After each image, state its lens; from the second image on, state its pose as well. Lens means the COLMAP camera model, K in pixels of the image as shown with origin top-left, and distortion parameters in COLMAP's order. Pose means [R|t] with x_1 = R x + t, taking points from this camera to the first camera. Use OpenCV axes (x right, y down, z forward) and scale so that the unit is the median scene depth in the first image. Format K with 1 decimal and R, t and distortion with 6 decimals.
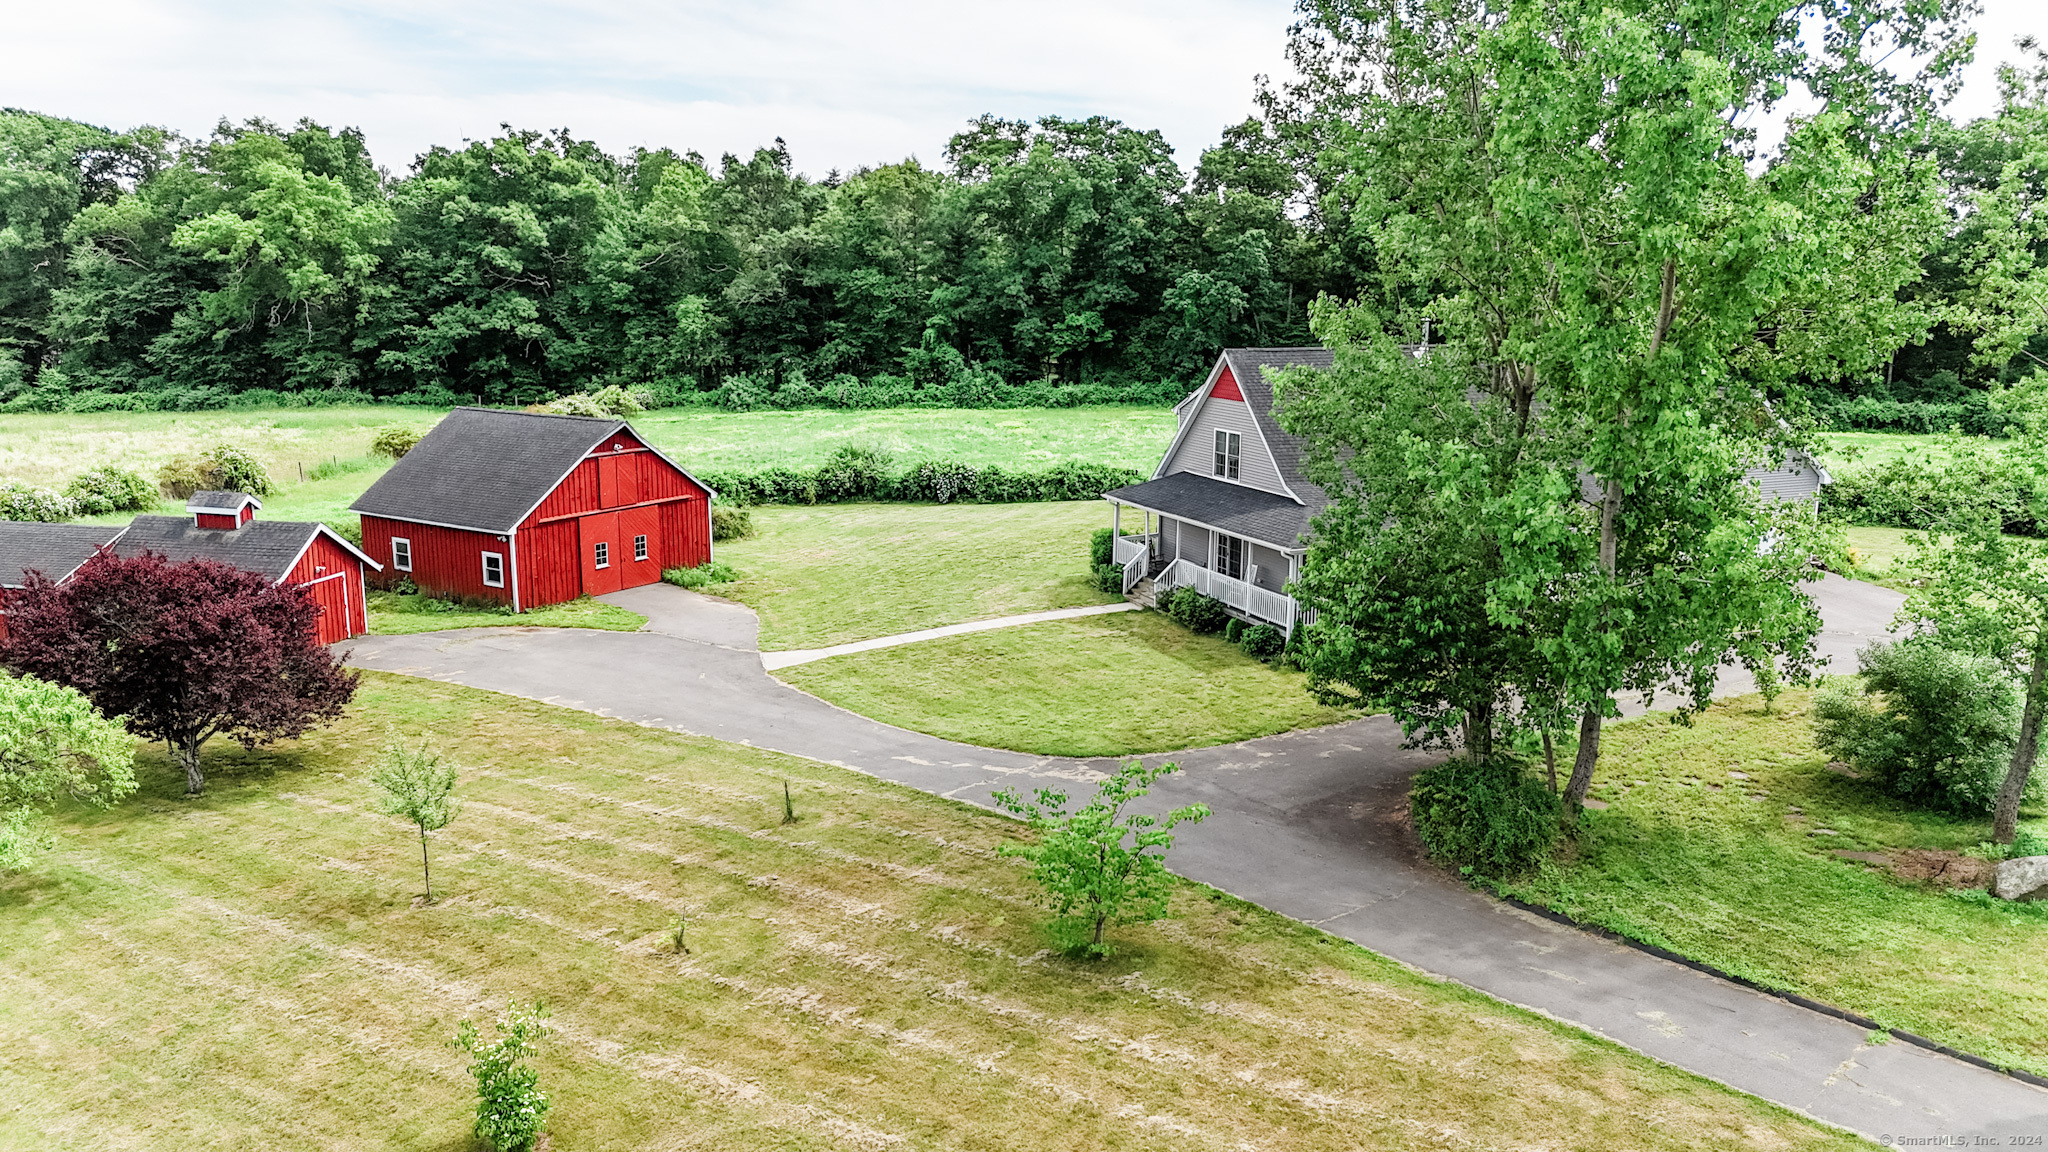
lens RADIAL K [[1528.5, 0, 1027.3], [0, 1528.5, 581.8], [0, 0, 1]] dist [0.059591, -0.039231]
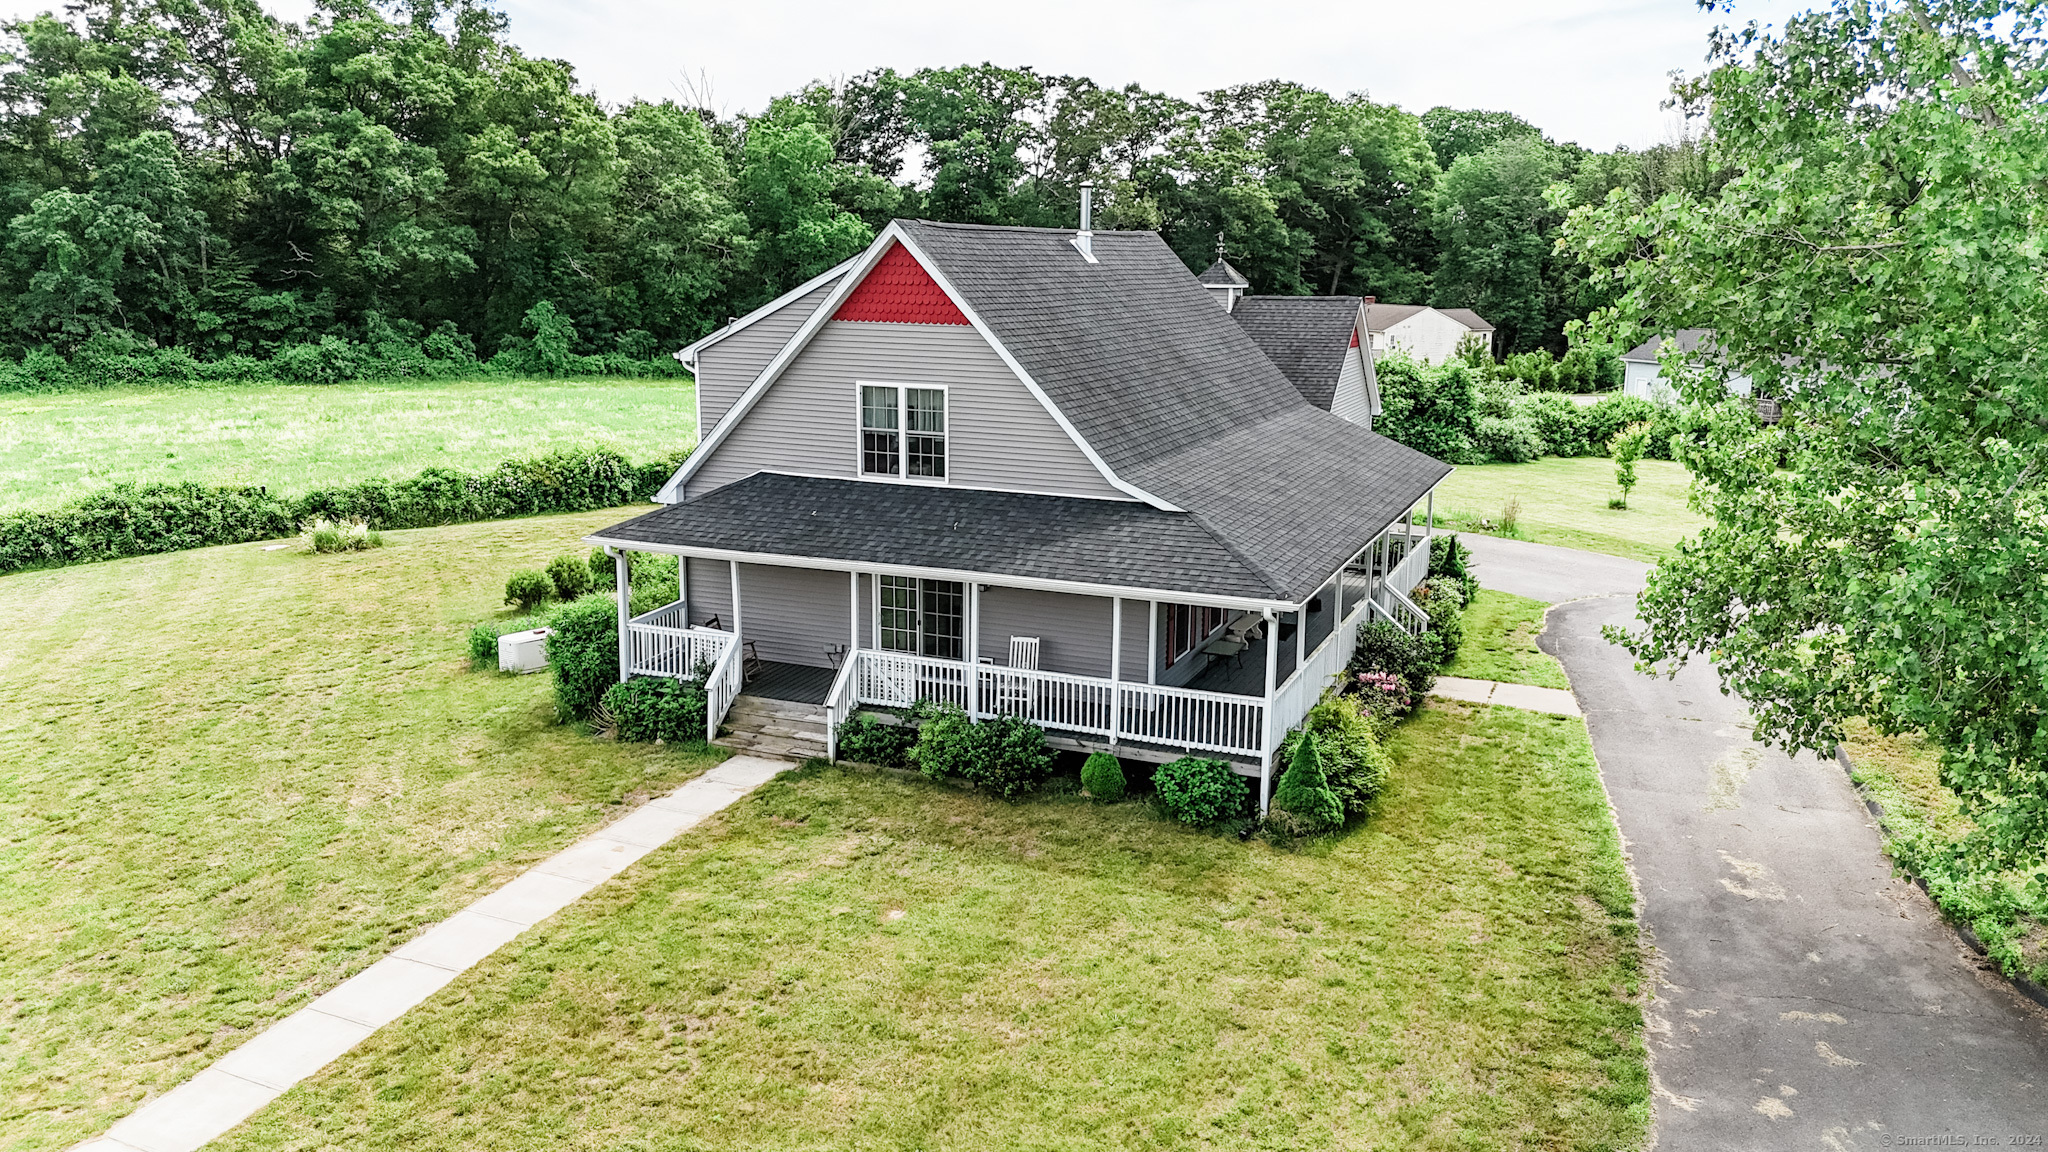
lens RADIAL K [[1528.5, 0, 1025.9], [0, 1528.5, 579.4], [0, 0, 1]] dist [0.059591, -0.039231]
pose [[0.727941, -0.146575, 0.669789, -0.176525], [0.135293, 0.988382, 0.069255, -0.060571], [-0.672158, 0.040204, 0.739315, 0.568333]]
